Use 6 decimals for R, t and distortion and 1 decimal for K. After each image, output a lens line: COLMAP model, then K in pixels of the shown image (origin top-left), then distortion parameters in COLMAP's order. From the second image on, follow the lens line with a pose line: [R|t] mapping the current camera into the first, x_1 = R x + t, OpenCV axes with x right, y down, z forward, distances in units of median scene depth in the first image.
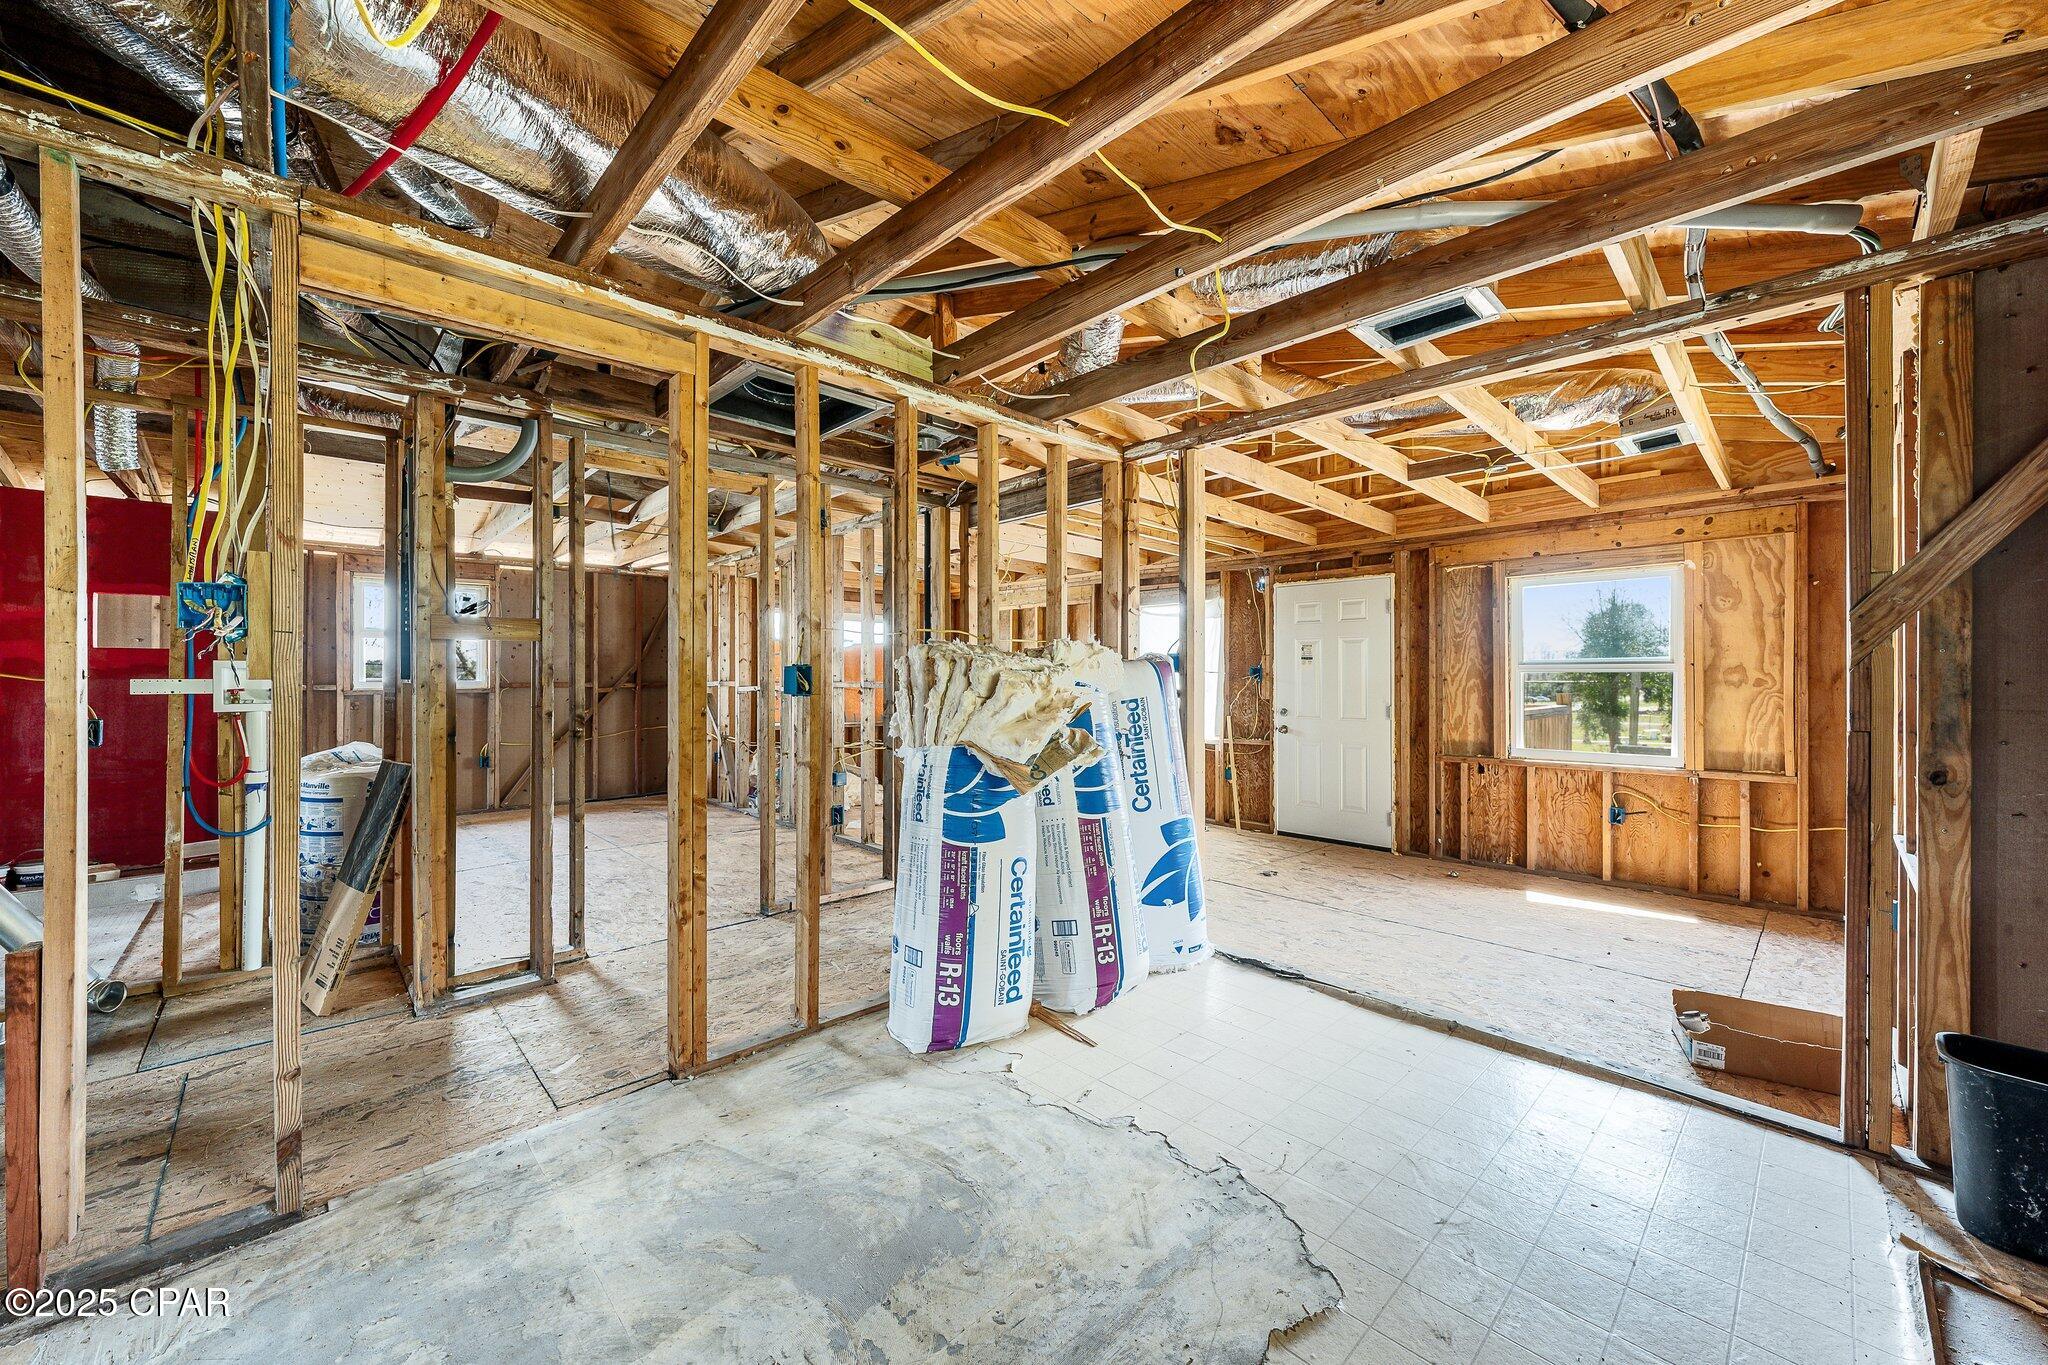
lens RADIAL K [[790.3, 0, 1027.9], [0, 790.3, 677.0], [0, 0, 1]] dist [0.000140, -0.000011]
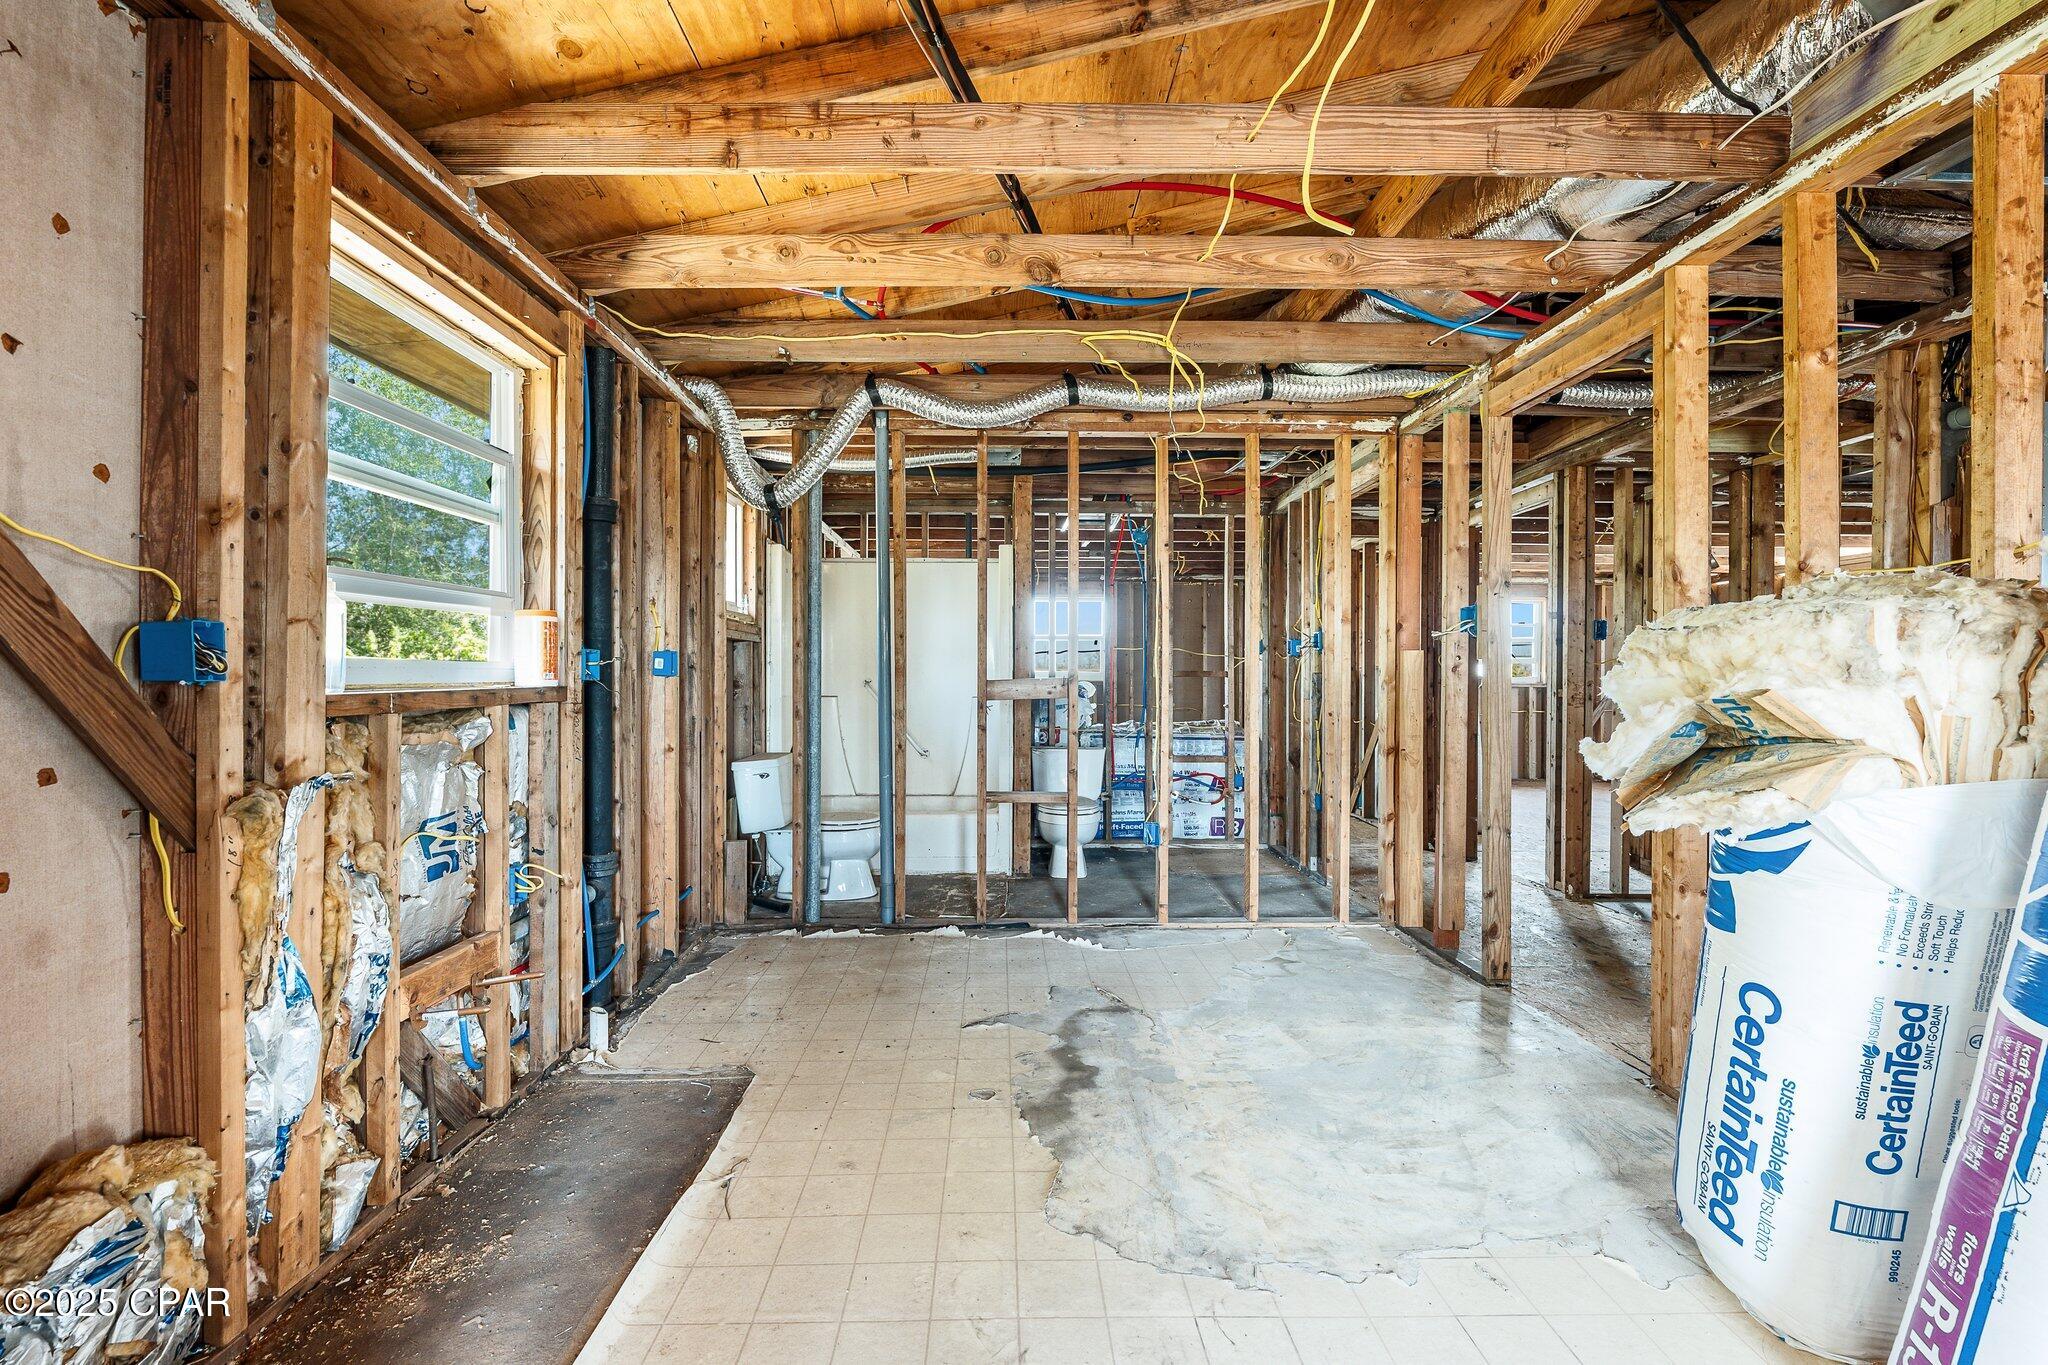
lens RADIAL K [[942.2, 0, 1024.1], [0, 942.2, 676.9], [0, 0, 1]] dist [-0.000311, -0.000015]
pose [[-0.685264, 0.004074, -0.728284, 0.933311], [0.002392, 0.999992, 0.003344, 0.020428], [0.728291, 0.000550, -0.685267, 1.276374]]
